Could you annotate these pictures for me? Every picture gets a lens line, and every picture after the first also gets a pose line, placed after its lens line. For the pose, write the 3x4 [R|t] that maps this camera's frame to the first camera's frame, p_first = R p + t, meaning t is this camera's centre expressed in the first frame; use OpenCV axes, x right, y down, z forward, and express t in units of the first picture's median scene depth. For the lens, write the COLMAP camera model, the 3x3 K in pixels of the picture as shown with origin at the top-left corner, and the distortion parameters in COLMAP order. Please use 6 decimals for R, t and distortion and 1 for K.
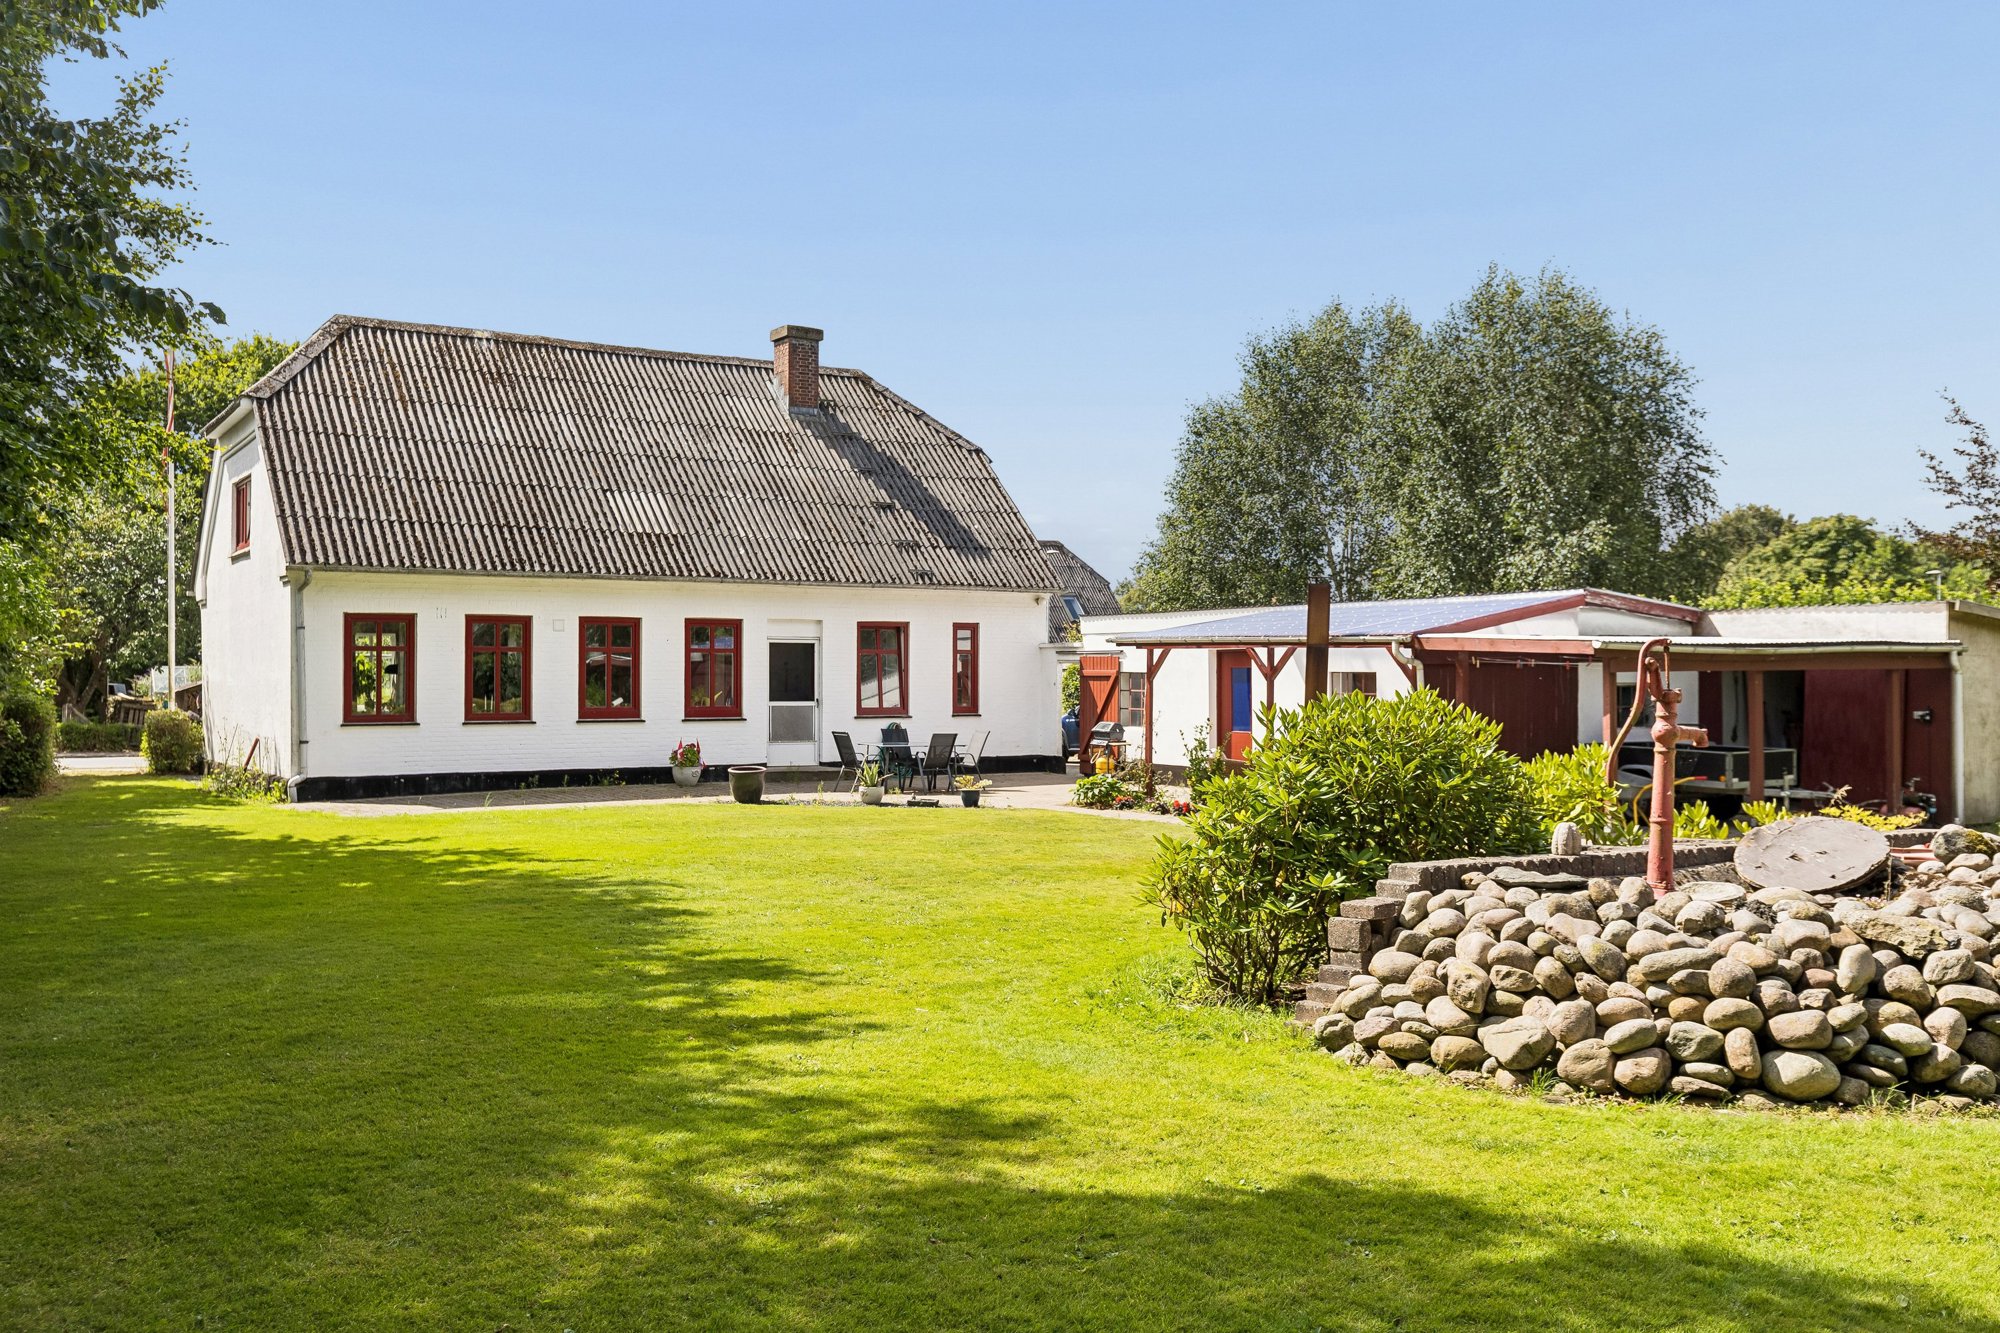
lens RADIAL K [[1690.2, 0, 1000.0], [0, 1690.2, 666.5], [0, 0, 1]] dist [0.000642, 0.002125]
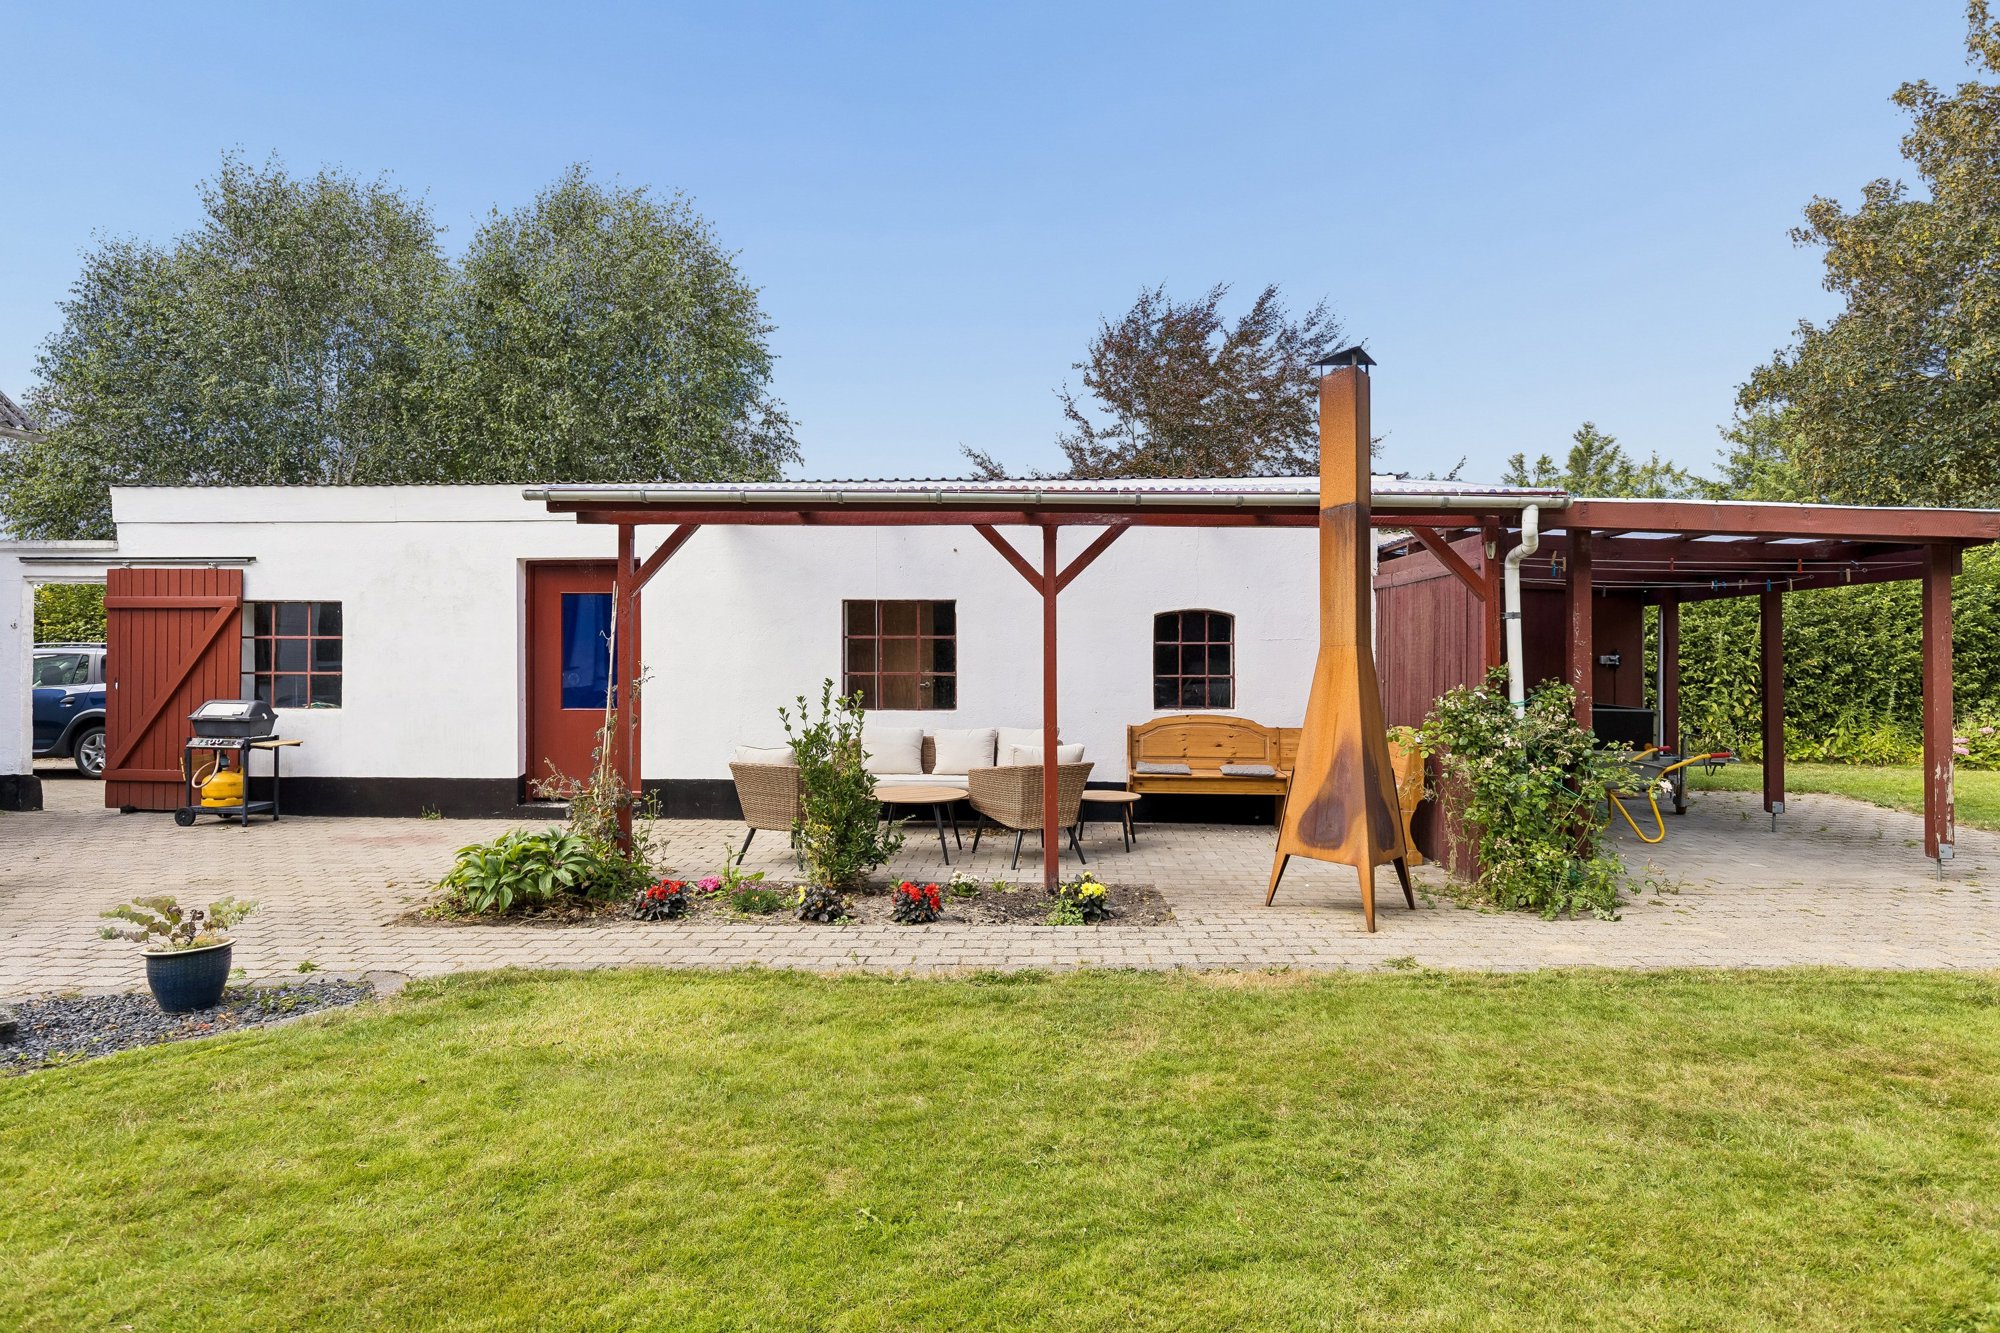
lens RADIAL K [[1108.9, 0, 1000.0], [0, 1108.9, 666.5], [0, 0, 1]] dist [0.004338, 0.001803]
pose [[0.570741, 0.004616, 0.821117, -0.066281], [-0.015337, 0.999870, 0.005039, 0.016873], [-0.820987, -0.015470, 0.570737, 0.588286]]
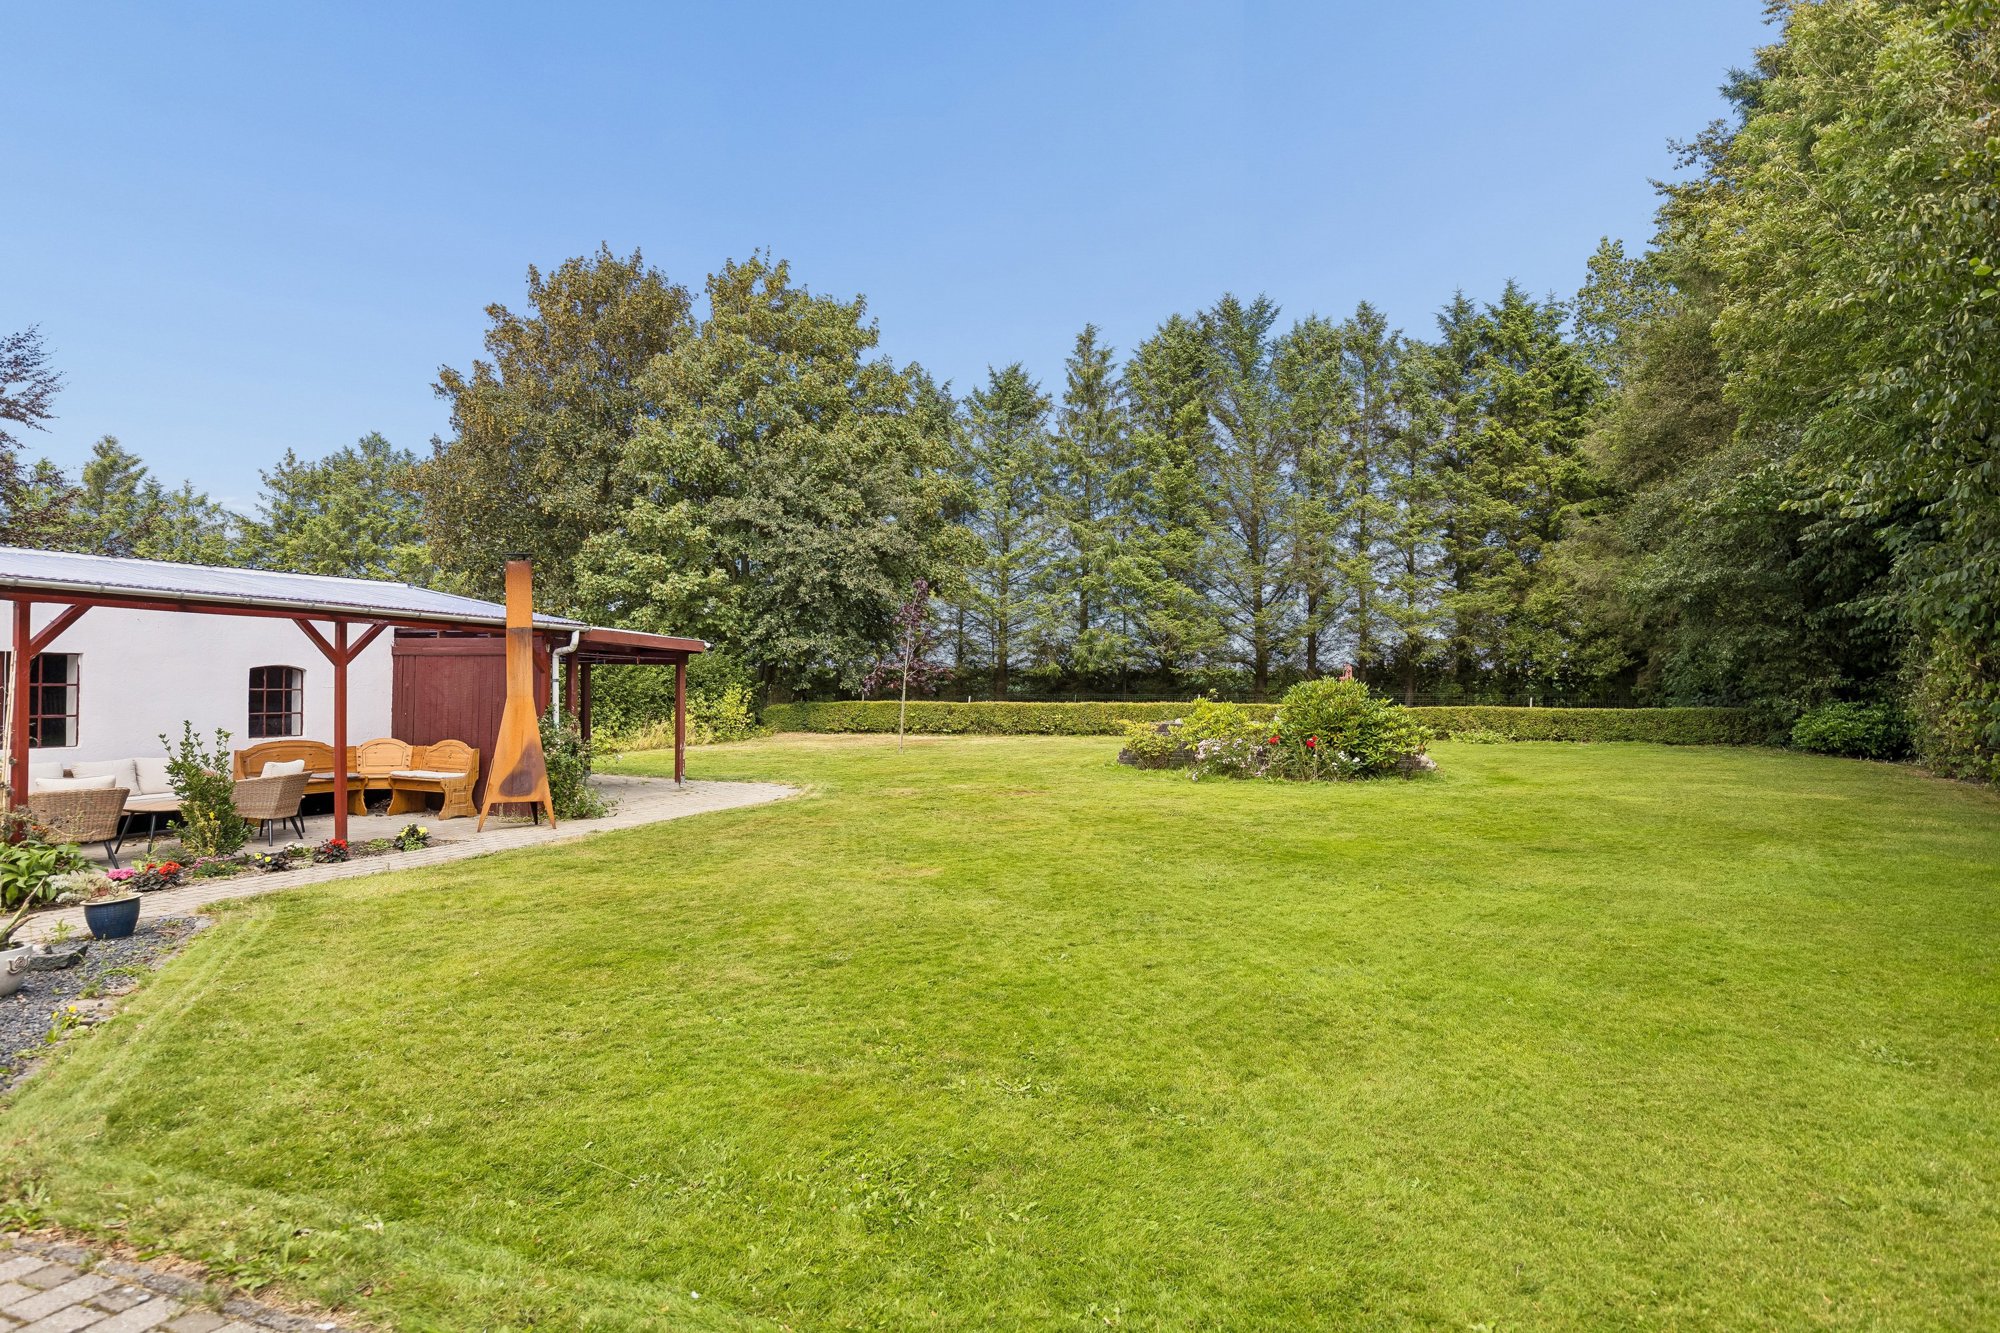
lens RADIAL K [[1108.9, 0, 1000.0], [0, 1108.9, 666.5], [0, 0, 1]] dist [0.004338, 0.001803]
pose [[-0.573866, 0.023230, 0.818620, -0.286986], [-0.008010, 0.999391, -0.033975, 0.014594], [-0.818910, -0.026054, -0.573330, 0.733843]]
